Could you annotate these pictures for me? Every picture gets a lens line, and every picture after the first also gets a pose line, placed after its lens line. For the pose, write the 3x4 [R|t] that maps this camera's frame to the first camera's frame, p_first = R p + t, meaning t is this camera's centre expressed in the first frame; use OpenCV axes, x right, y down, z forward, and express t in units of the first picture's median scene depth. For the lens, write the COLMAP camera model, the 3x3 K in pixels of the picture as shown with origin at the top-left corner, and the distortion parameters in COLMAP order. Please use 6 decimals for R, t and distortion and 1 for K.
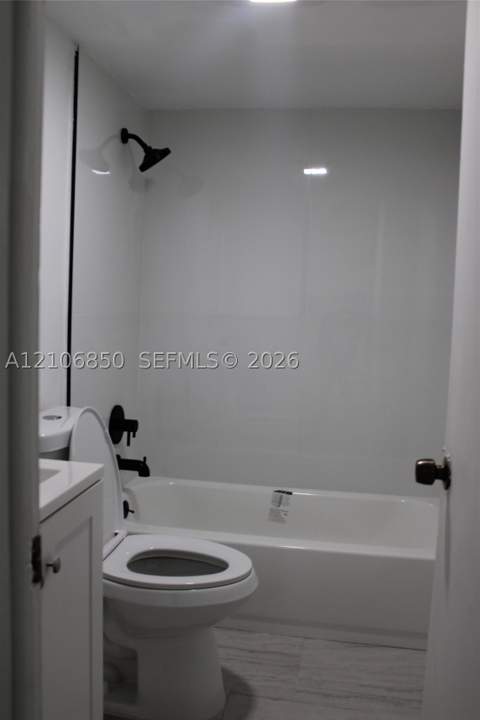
lens RADIAL K [[635.3, 0, 236.8], [0, 635.3, 382.4], [0, 0, 1]] dist [-0.122030, 0.065370]
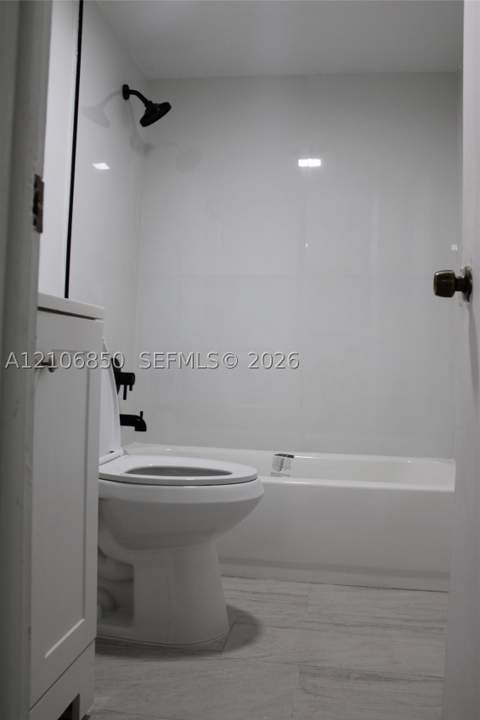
lens RADIAL K [[635.3, 0, 238.4], [0, 635.3, 358.1], [0, 0, 1]] dist [-0.122030, 0.065370]
pose [[0.999908, -0.004269, 0.012876, -0.013776], [0.005541, 0.994925, -0.100470, 0.189466], [-0.012382, 0.100532, 0.994857, 0.036495]]
